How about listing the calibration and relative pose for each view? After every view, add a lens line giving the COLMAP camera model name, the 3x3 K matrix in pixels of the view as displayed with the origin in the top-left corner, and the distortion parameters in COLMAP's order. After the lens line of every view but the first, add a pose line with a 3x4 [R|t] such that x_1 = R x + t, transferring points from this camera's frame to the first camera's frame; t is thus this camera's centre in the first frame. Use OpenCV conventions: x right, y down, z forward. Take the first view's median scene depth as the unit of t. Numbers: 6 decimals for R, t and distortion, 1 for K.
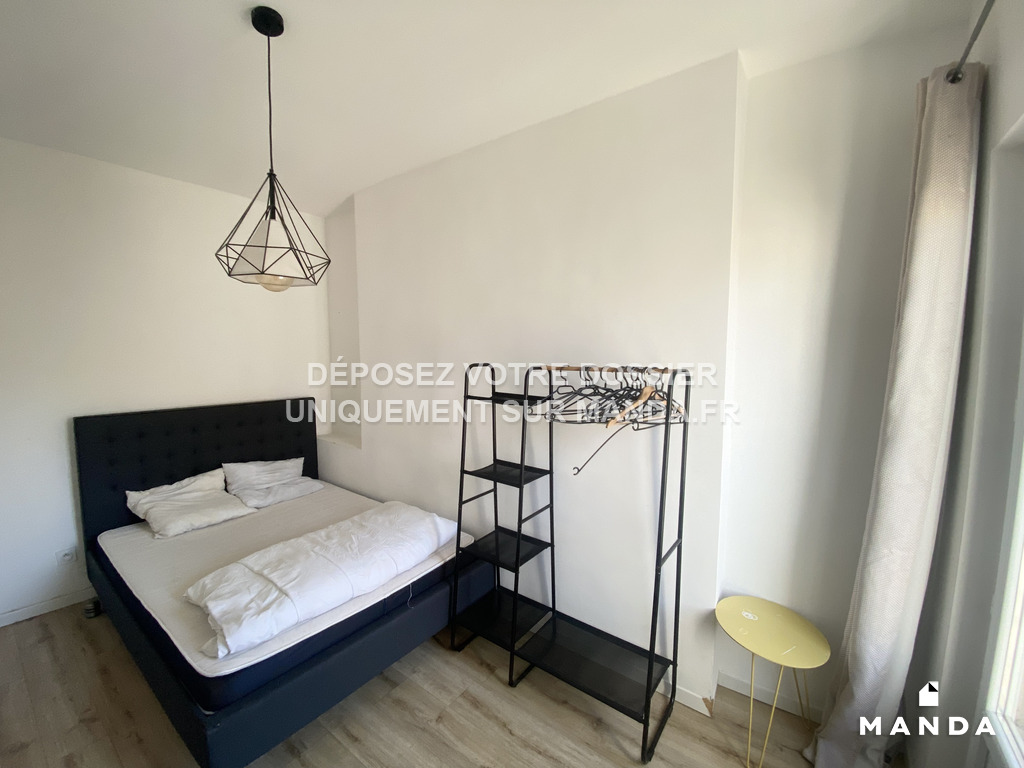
lens RADIAL K [[410.6, 0, 509.9], [0, 410.6, 382.4], [0, 0, 1]] dist [0.013160, -0.015805]
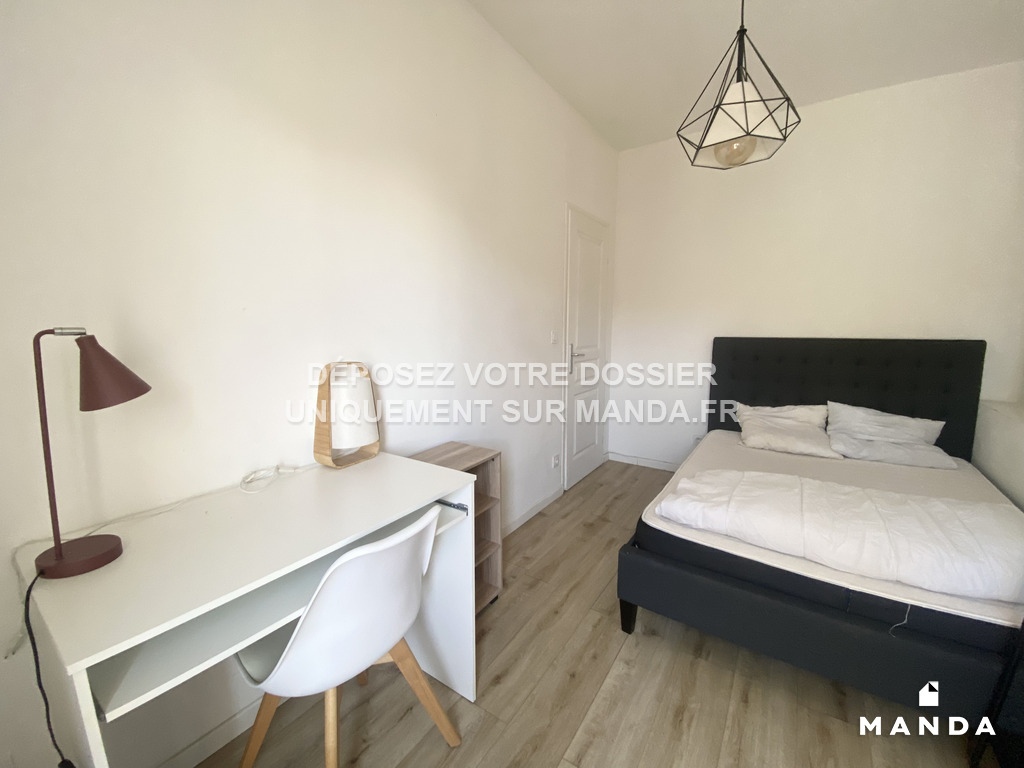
lens RADIAL K [[410.6, 0, 509.9], [0, 410.6, 382.4], [0, 0, 1]] dist [0.013160, -0.015805]
pose [[0.028680, 0.127390, -0.991438, 0.238446], [-0.066387, 0.989899, 0.125272, 0.107604], [0.997382, 0.062226, 0.036848, 0.305863]]
